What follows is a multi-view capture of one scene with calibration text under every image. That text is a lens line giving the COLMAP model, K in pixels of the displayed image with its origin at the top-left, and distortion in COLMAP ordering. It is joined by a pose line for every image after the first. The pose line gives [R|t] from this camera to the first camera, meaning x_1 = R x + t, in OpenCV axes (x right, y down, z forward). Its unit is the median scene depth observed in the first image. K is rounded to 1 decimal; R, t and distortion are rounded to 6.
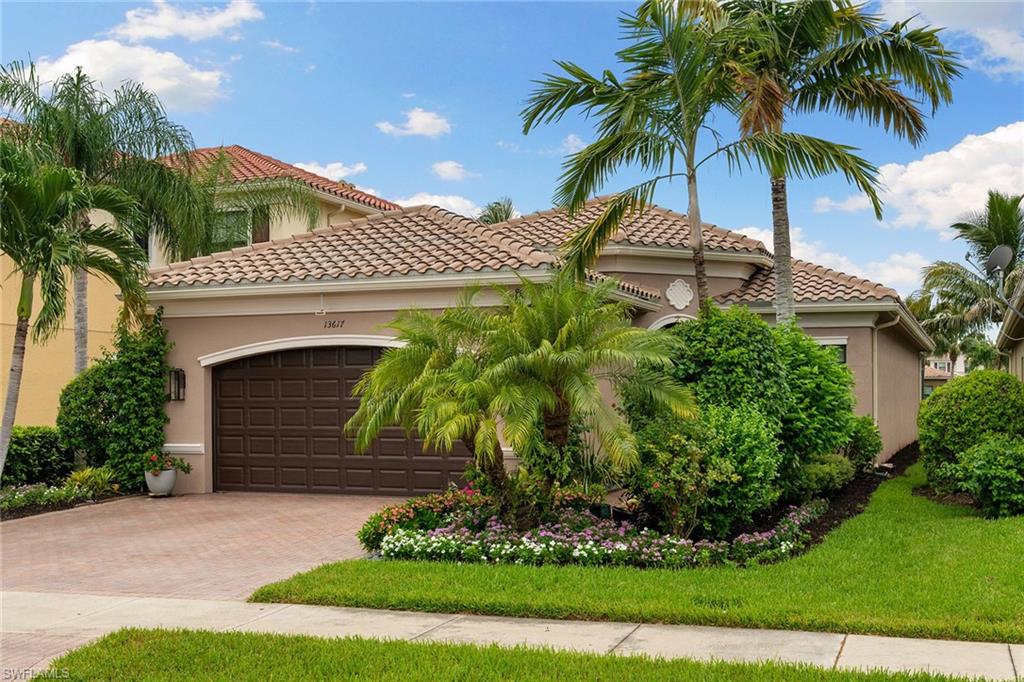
lens RADIAL K [[1163.9, 0, 512.2], [0, 1163.9, 342.6], [0, 0, 1]] dist [-0.020244, 0.000000]
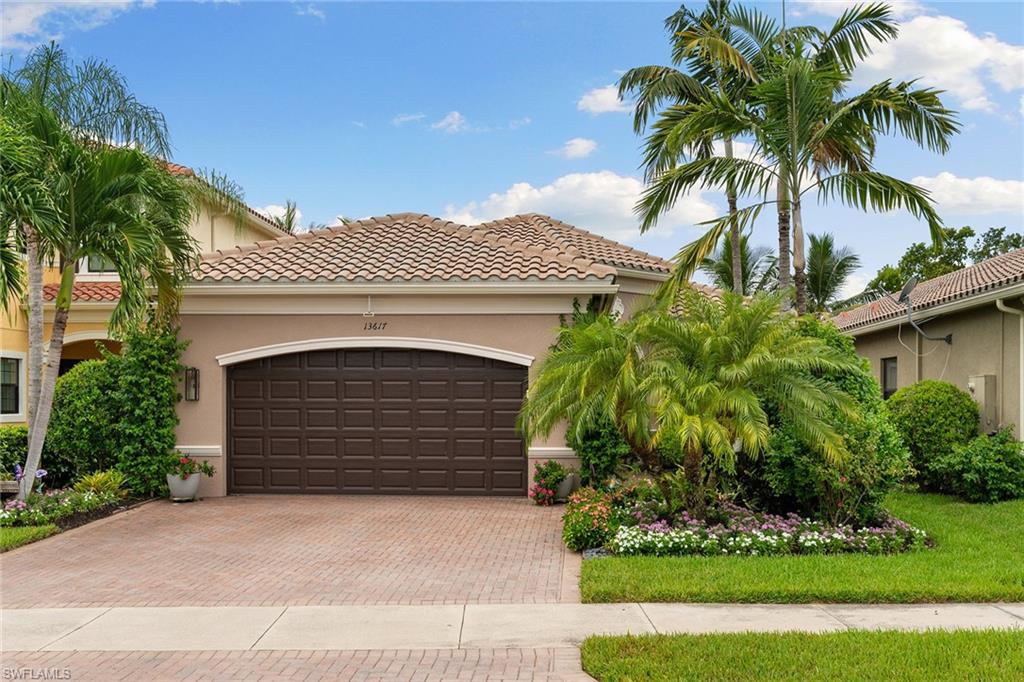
lens RADIAL K [[1056.7, 0, 523.6], [0, 1056.7, 375.5], [0, 0, 1]] dist [-0.009321, 0.000000]
pose [[0.949786, 0.014781, 0.312551, -0.310723], [-0.021899, 0.999574, 0.019276, 0.006463], [-0.312133, -0.025152, 0.949706, 0.089089]]
